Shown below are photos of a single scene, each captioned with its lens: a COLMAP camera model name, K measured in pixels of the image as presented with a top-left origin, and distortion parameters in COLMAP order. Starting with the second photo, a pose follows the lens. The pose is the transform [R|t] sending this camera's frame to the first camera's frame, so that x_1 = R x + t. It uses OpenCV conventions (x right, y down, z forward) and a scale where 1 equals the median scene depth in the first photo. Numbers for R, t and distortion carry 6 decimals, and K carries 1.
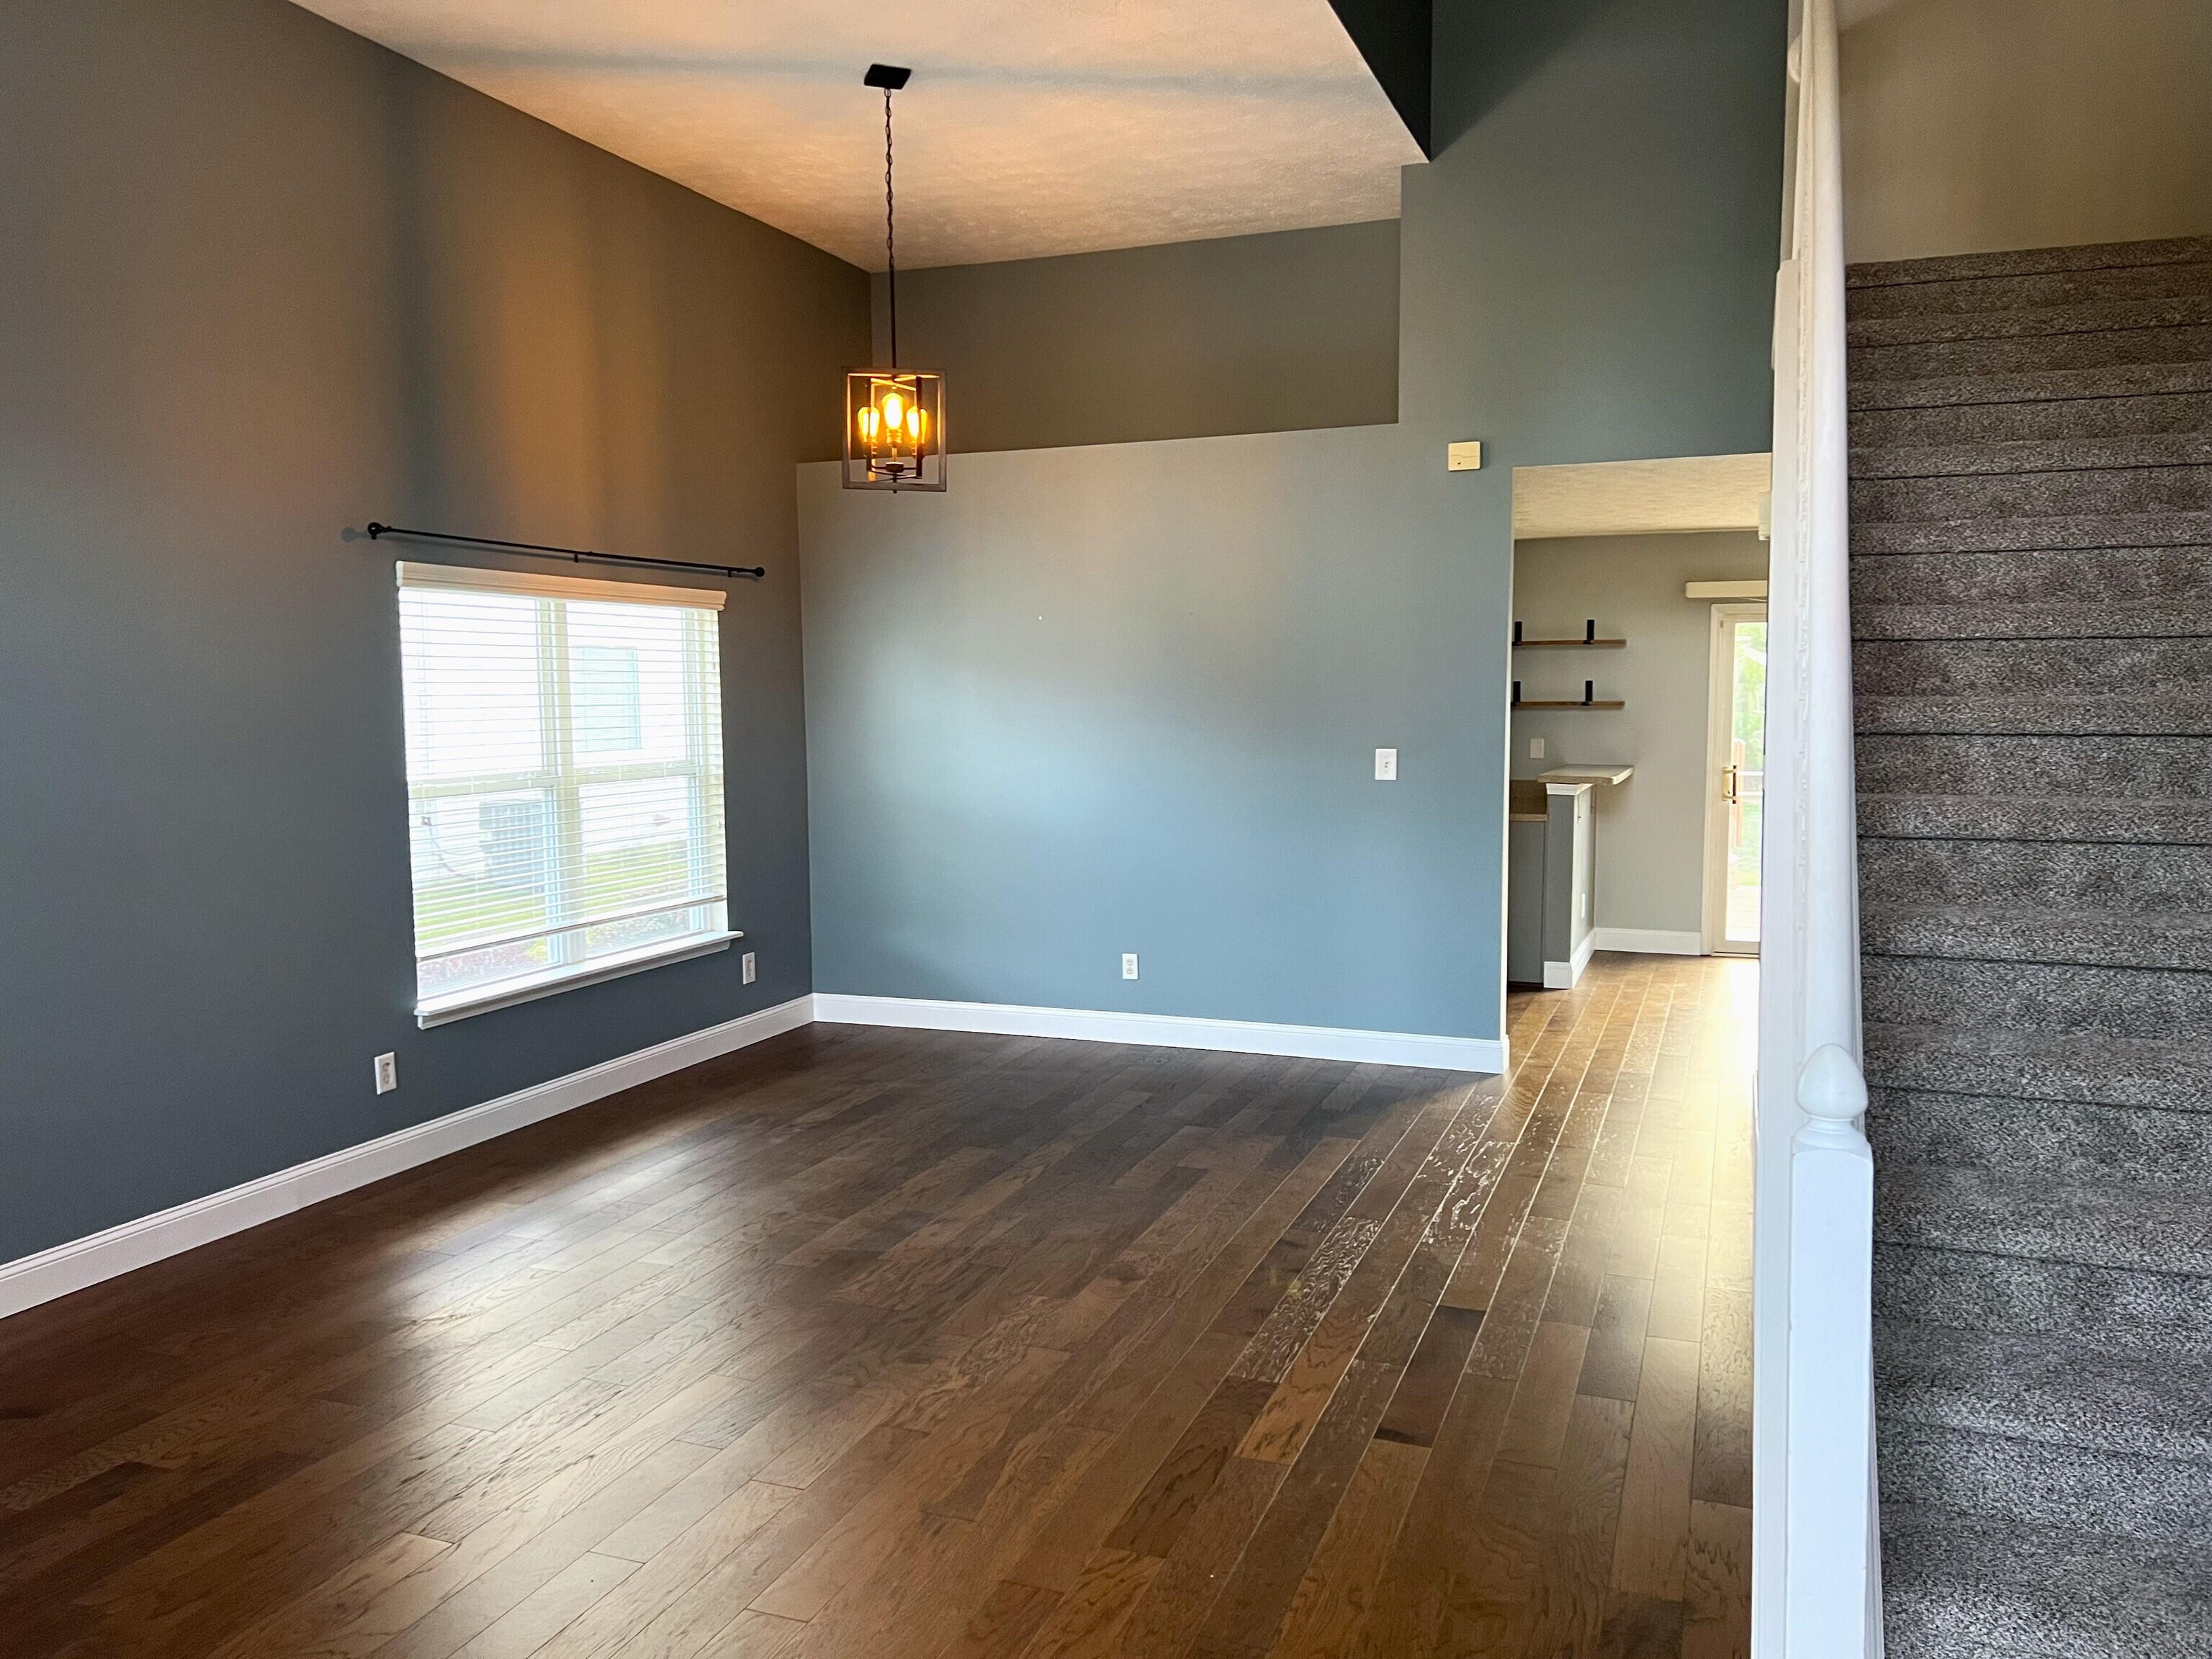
lens RADIAL K [[1628.9, 0, 1106.0], [0, 1628.9, 829.5], [0, 0, 1]] dist [0.044034, -0.001338]
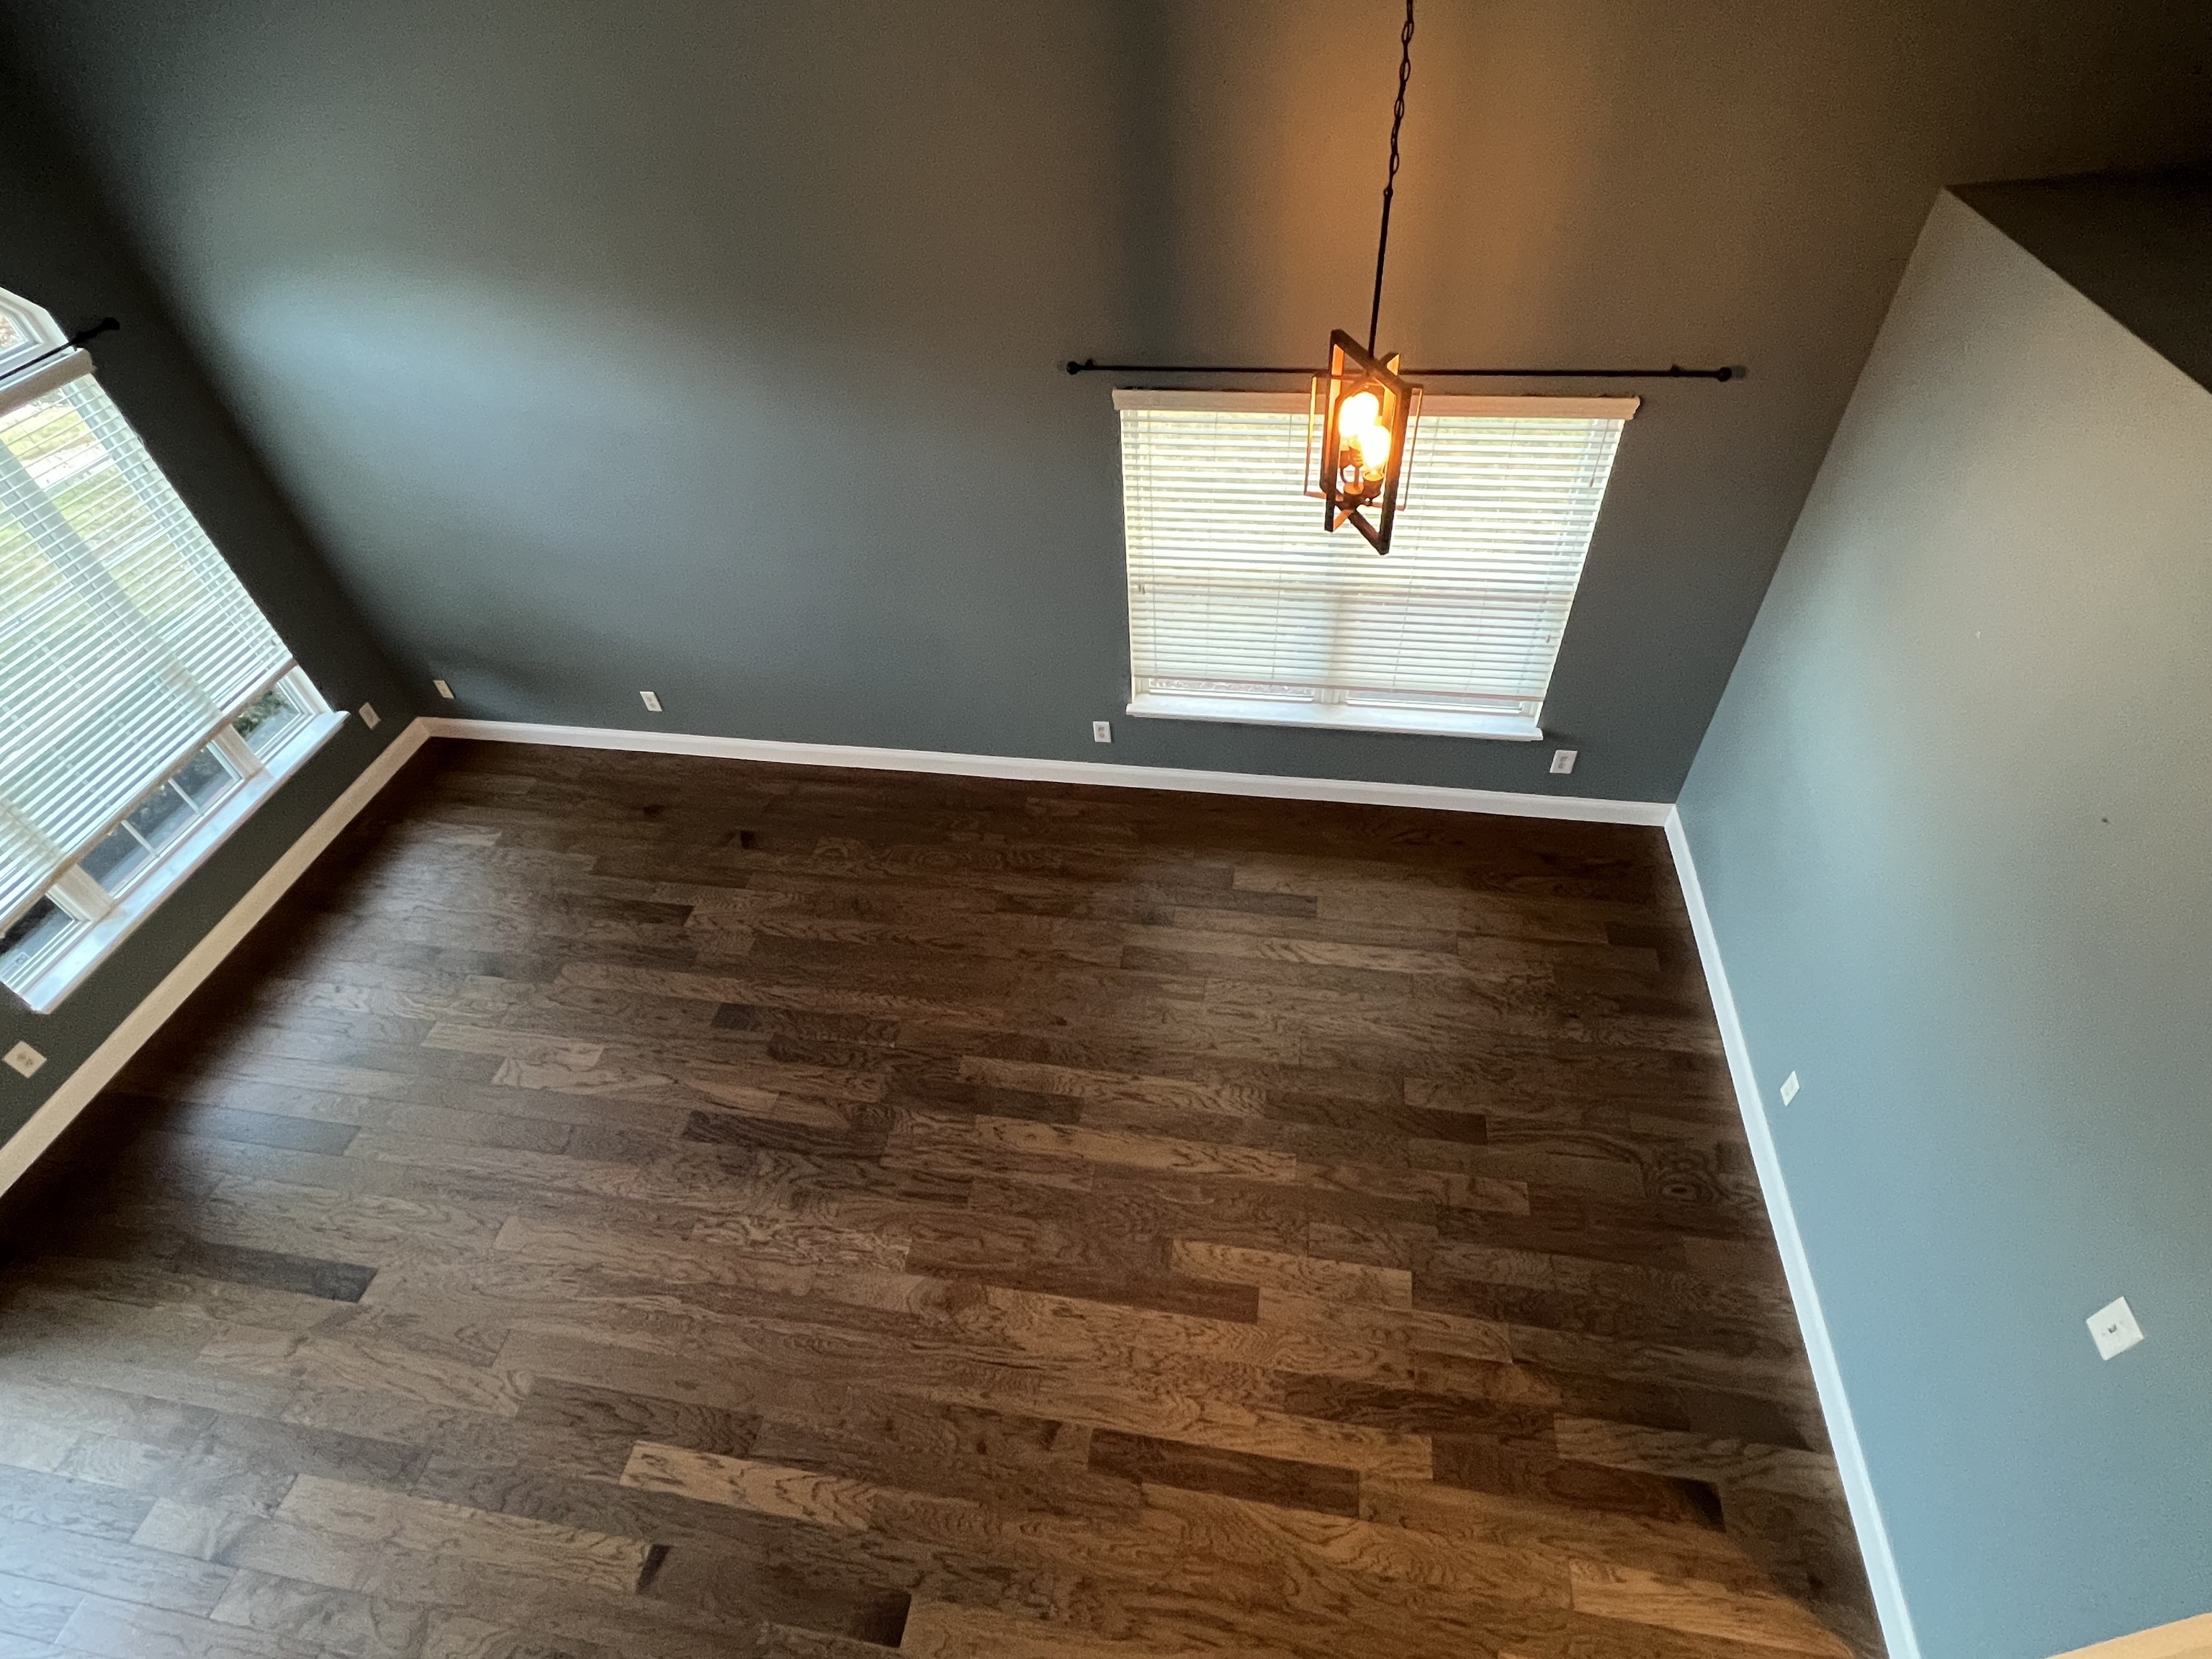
lens RADIAL K [[1084.6, 0, 1106.0], [0, 1084.6, 829.5], [0, 0, 1]] dist [-0.001262, 0.000371]
pose [[0.199297, 0.692510, -0.693333, 0.303155], [-0.033554, 0.711934, 0.701444, -0.481334], [0.979365, -0.116532, 0.165123, 0.854381]]
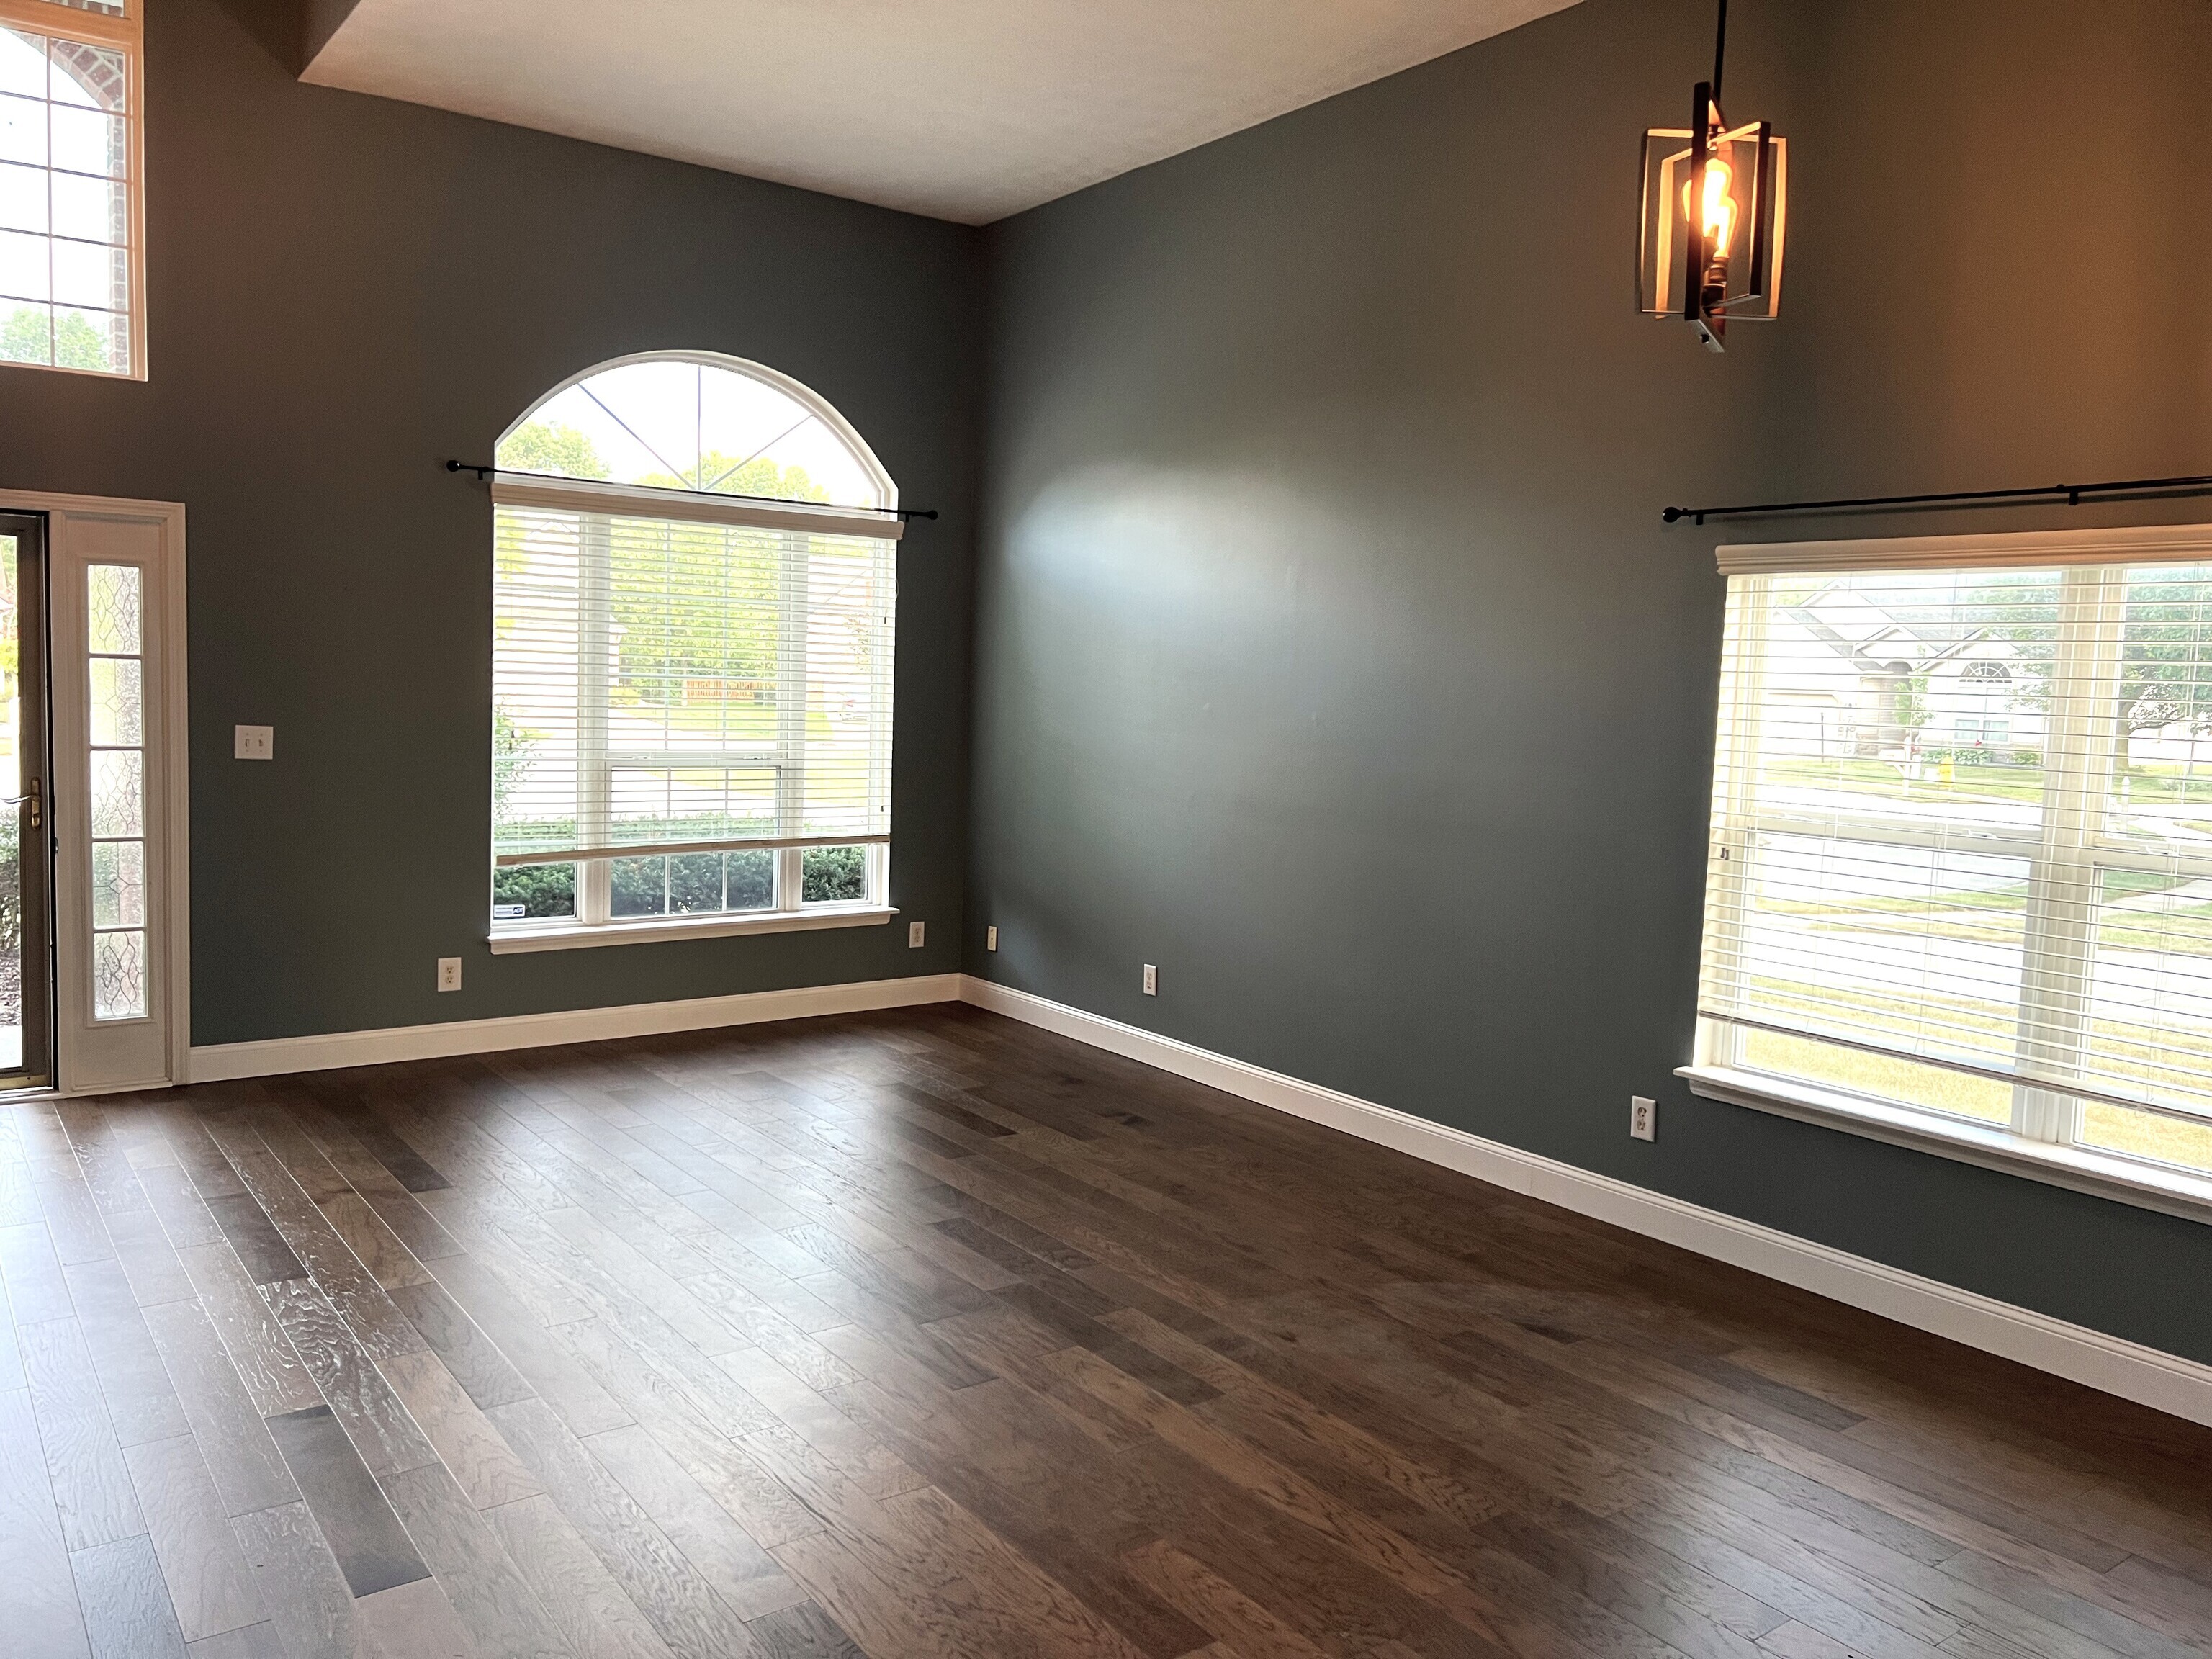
lens RADIAL K [[1686.9, 0, 1113.1], [0, 1686.9, 820.8], [0, 0, 1]] dist [0.042626, -0.000840]
pose [[-0.536310, 0.067058, -0.841353, 0.503150], [-0.100446, 0.984684, 0.142510, -0.119509], [0.838023, 0.160940, -0.521360, 1.245679]]
